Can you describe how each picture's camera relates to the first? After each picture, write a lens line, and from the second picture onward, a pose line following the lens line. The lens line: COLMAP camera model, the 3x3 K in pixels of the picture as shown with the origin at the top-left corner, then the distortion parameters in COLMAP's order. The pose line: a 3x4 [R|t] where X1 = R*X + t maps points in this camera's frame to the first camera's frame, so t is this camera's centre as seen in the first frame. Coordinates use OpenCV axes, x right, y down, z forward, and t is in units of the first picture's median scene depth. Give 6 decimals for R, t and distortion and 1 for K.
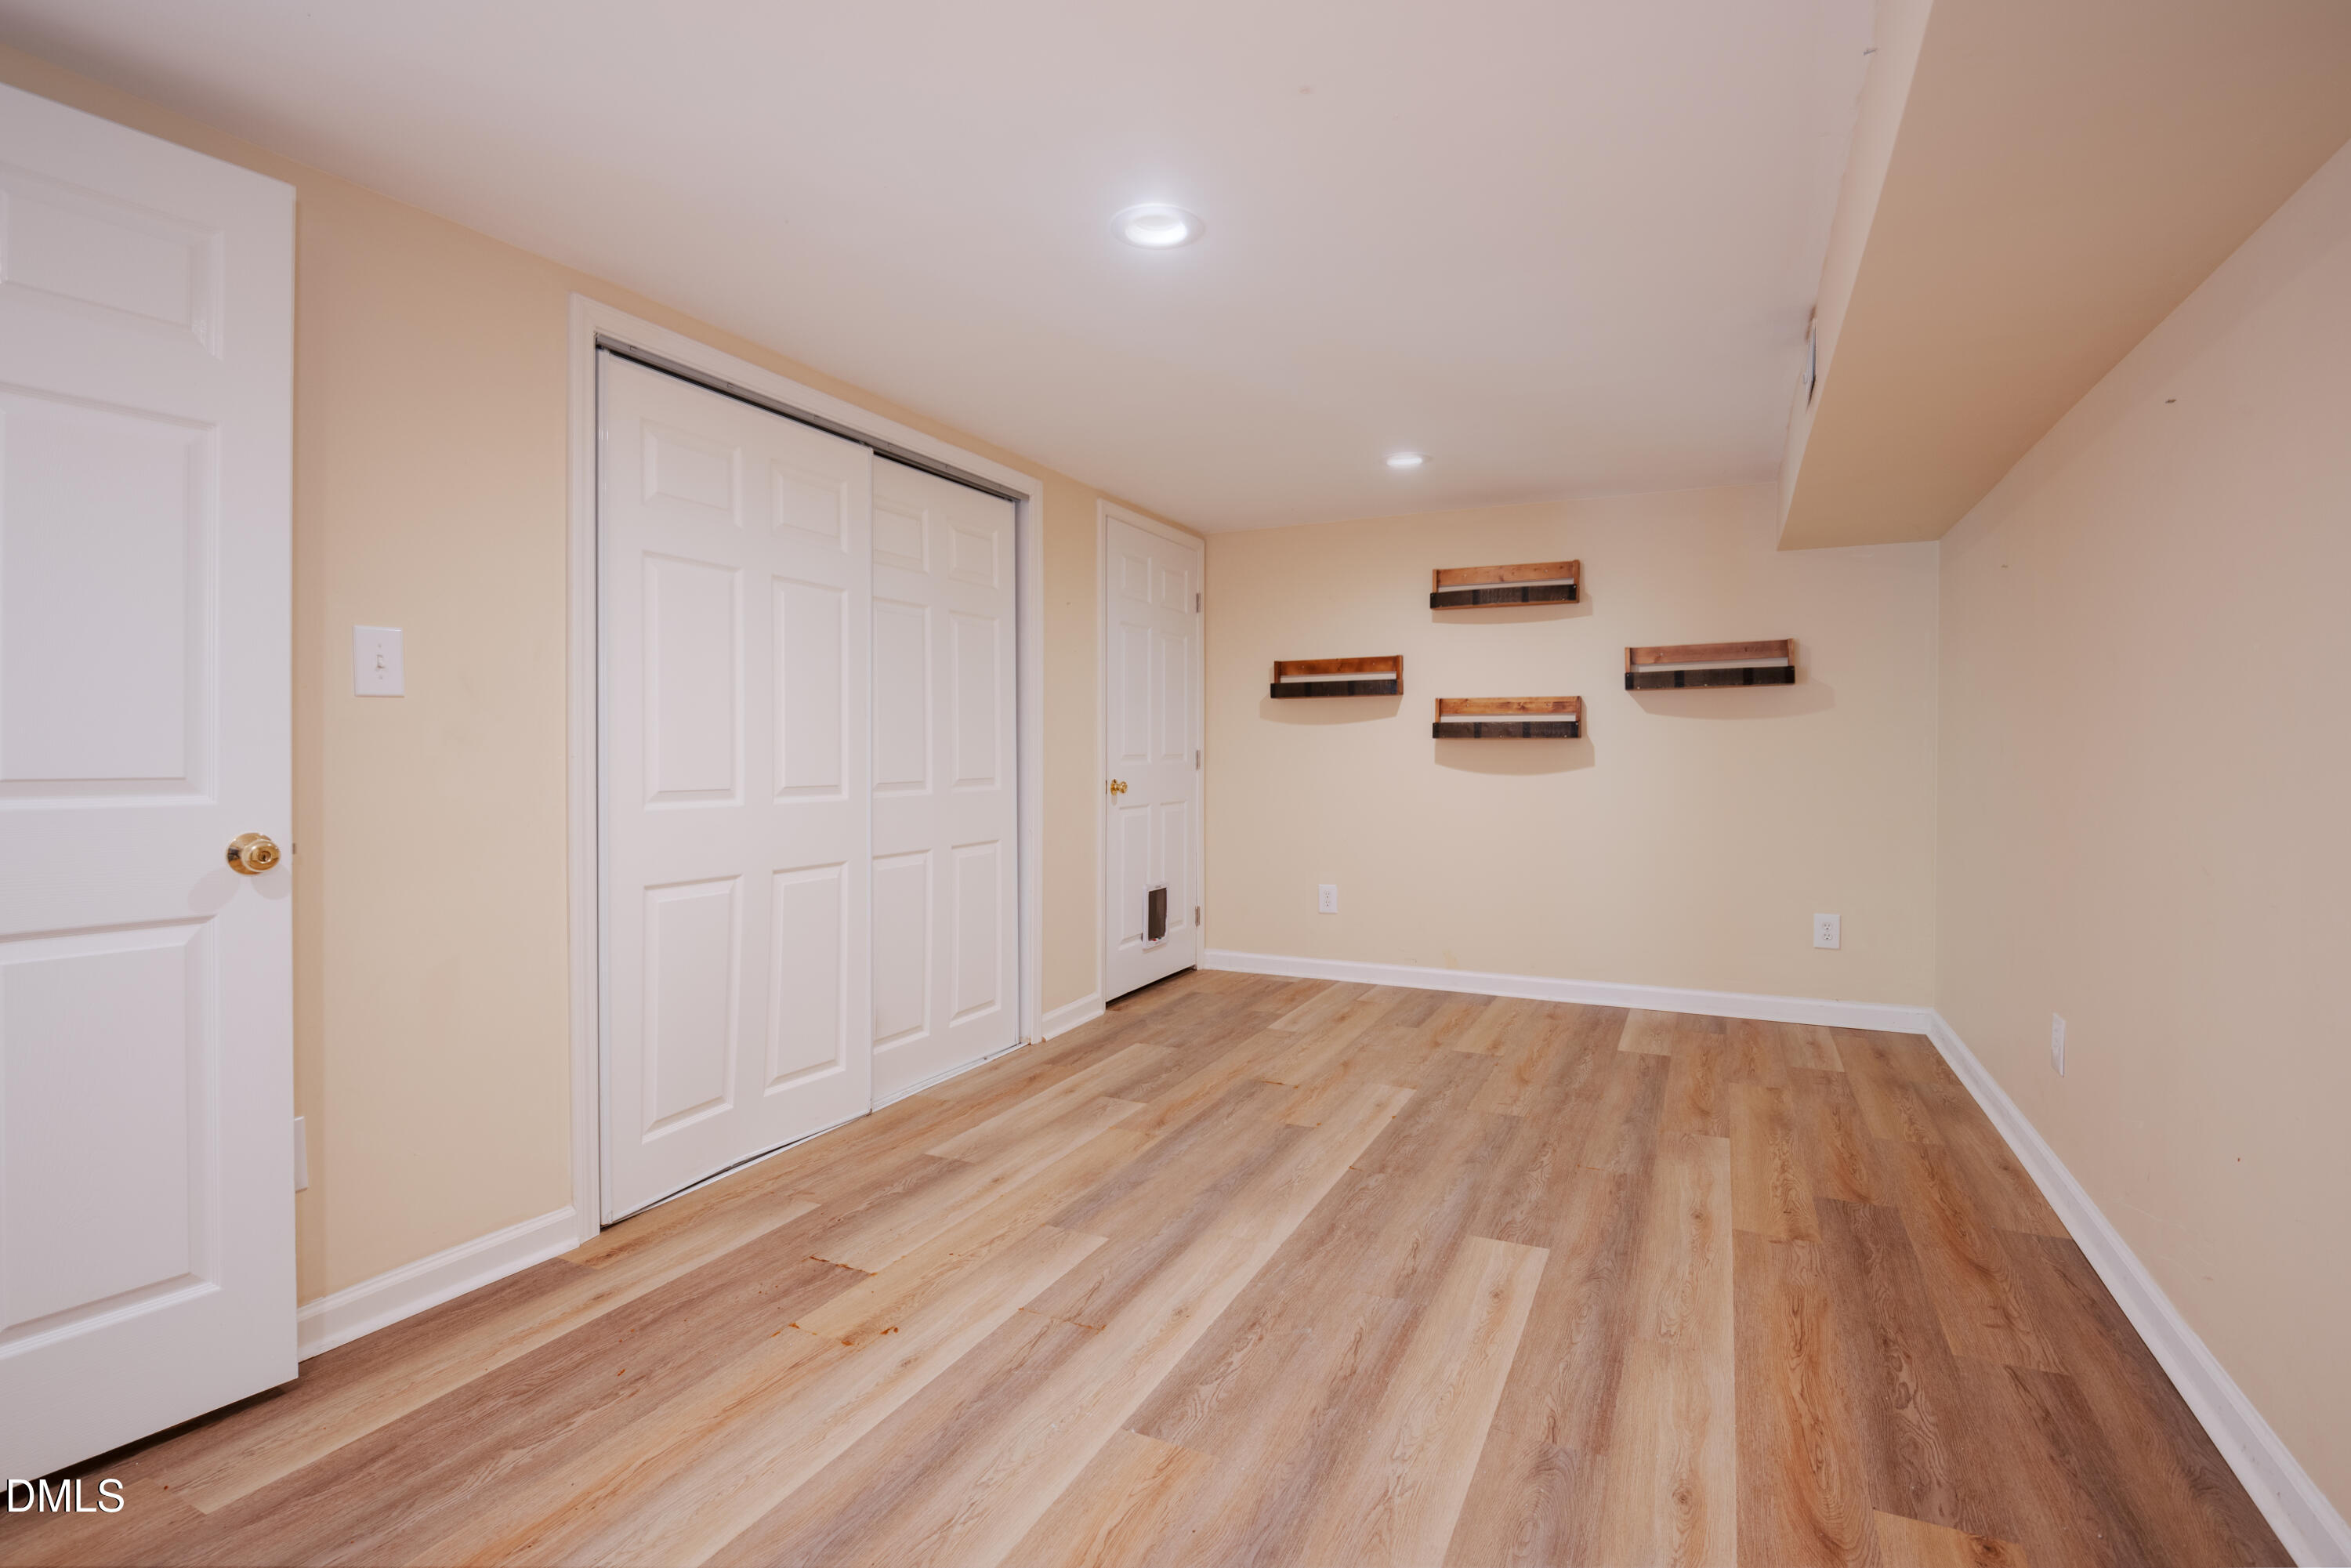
lens RADIAL K [[1125.9, 0, 1175.1], [0, 1125.9, 759.6], [0, 0, 1]] dist [-0.035023, -0.000937]
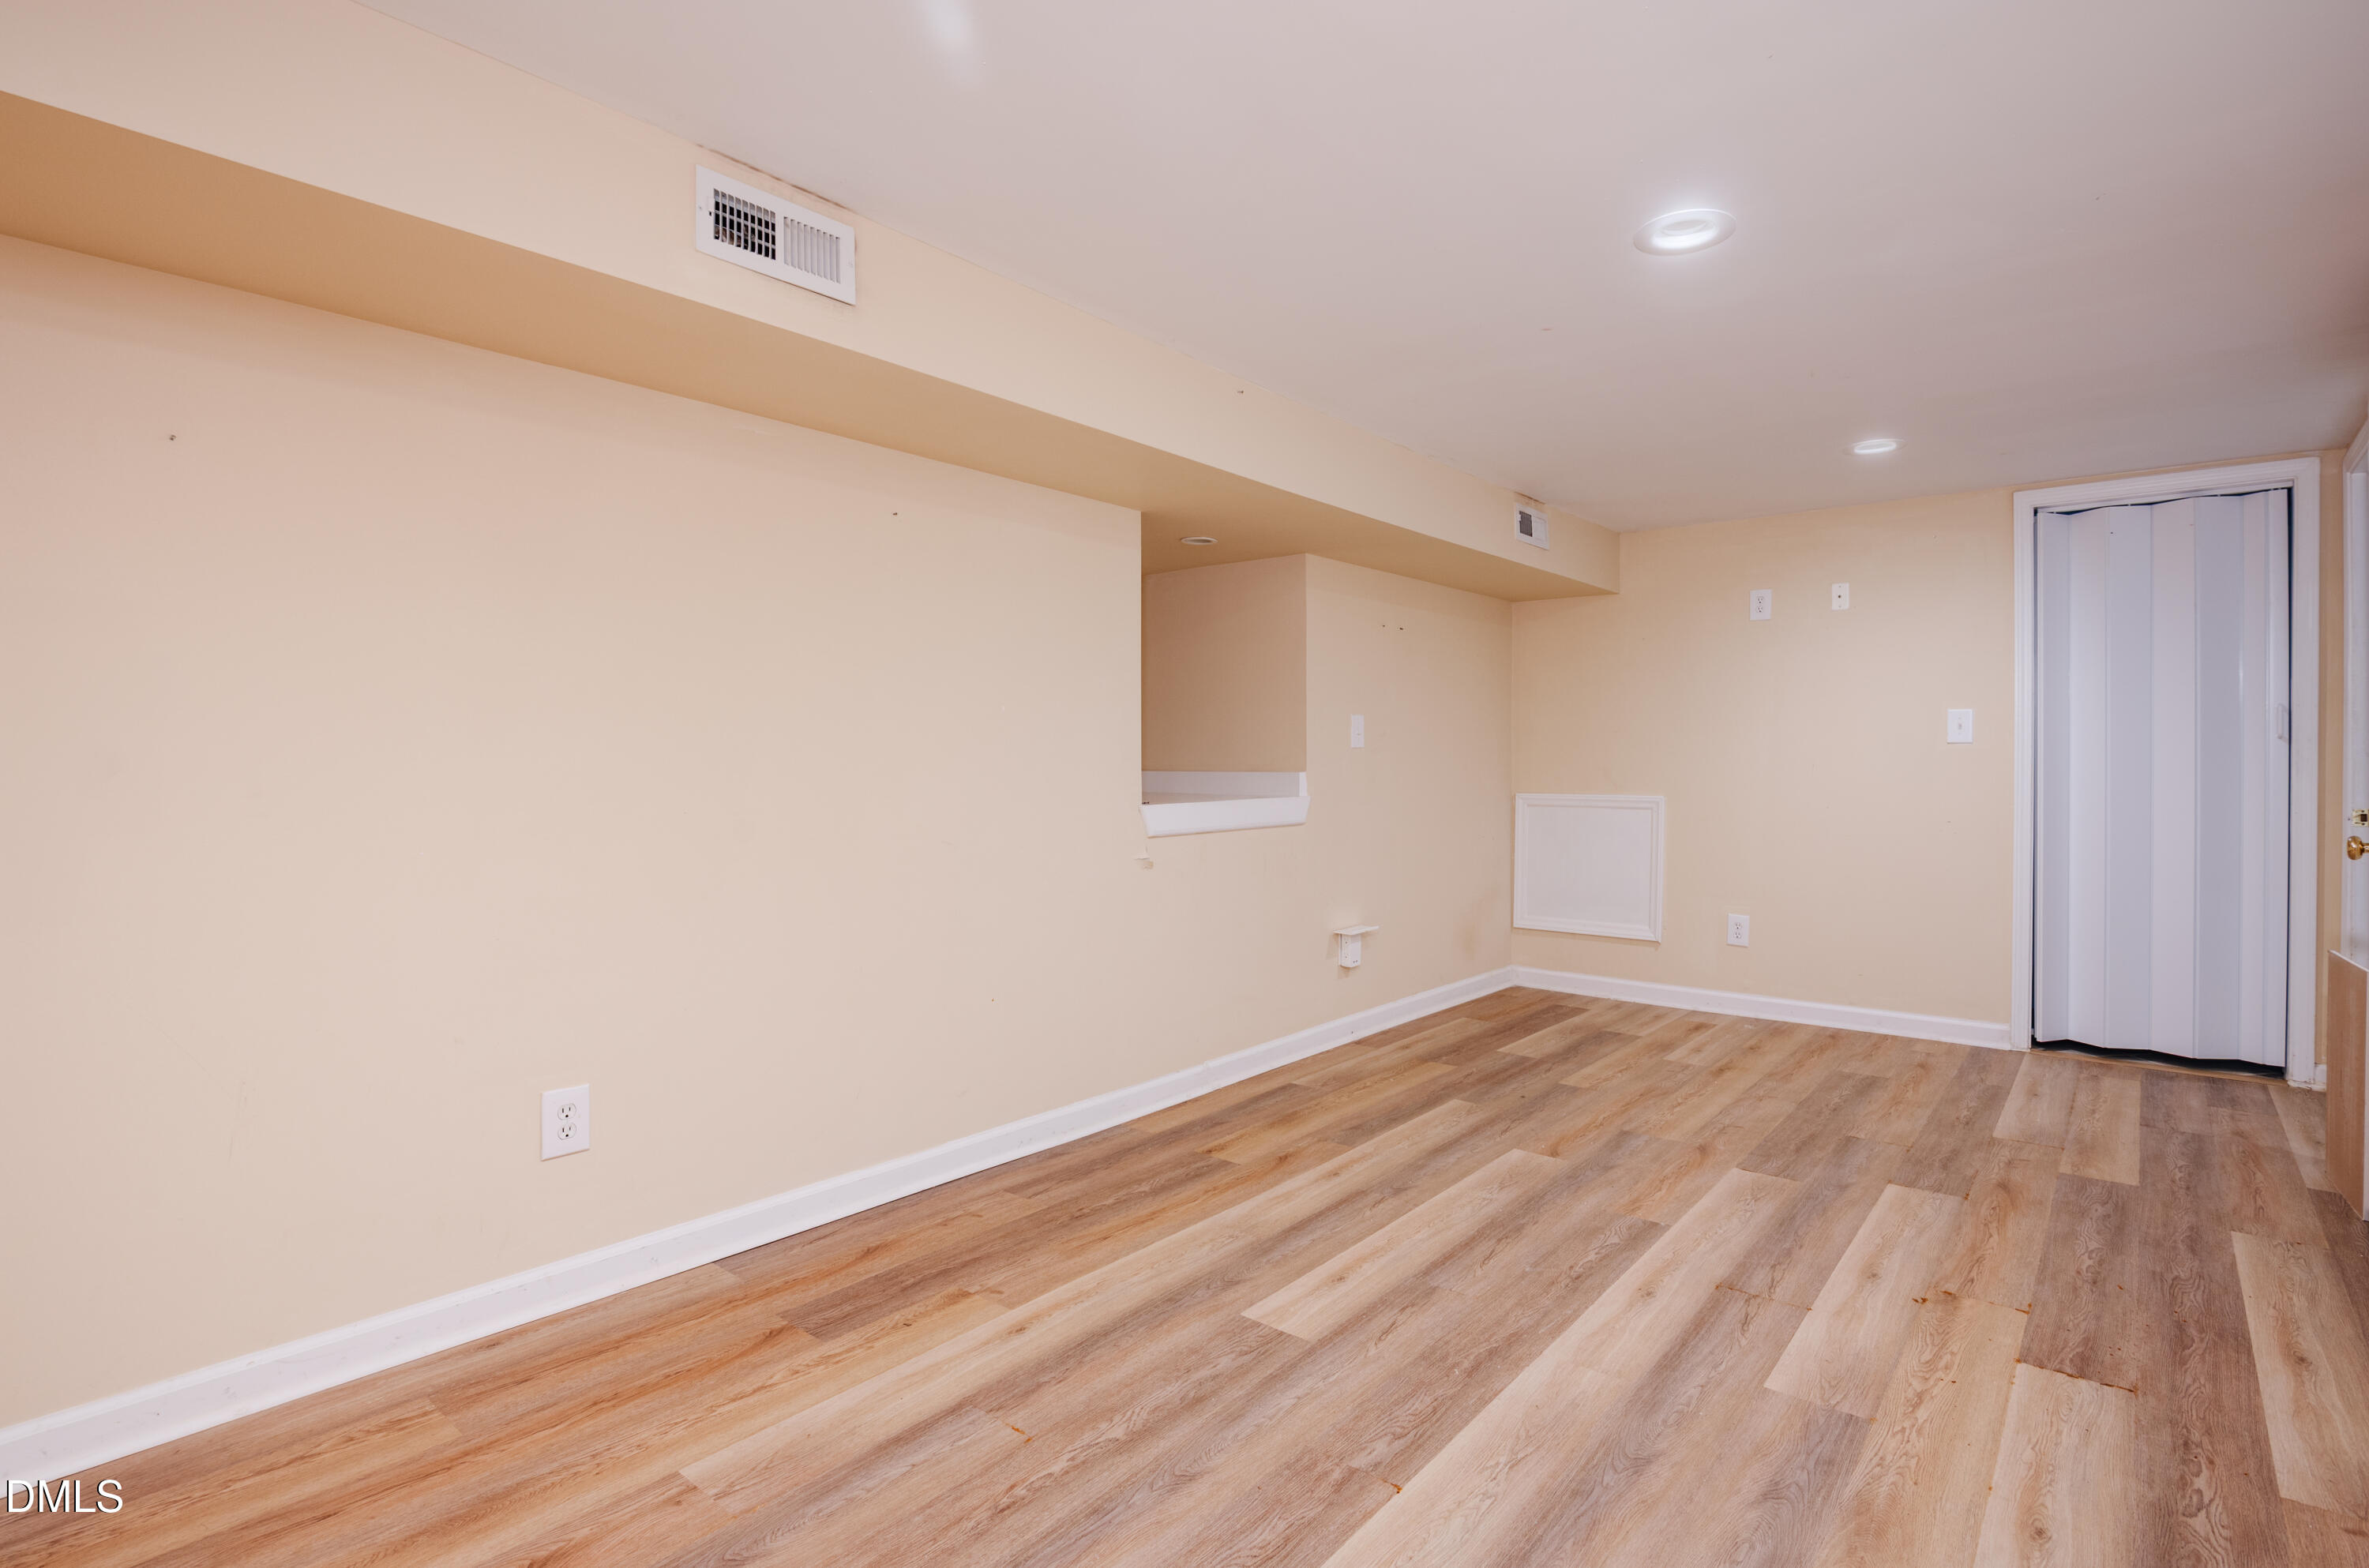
lens RADIAL K [[1134.5, 0, 1184.1], [0, 1134.5, 759.4], [0, 0, 1]] dist [-0.035023, -0.000937]
pose [[-0.963350, 0.002763, 0.268235, 0.137713], [0.005280, 0.999949, 0.008664, -0.033177], [-0.268197, 0.009763, -0.963315, 2.043968]]
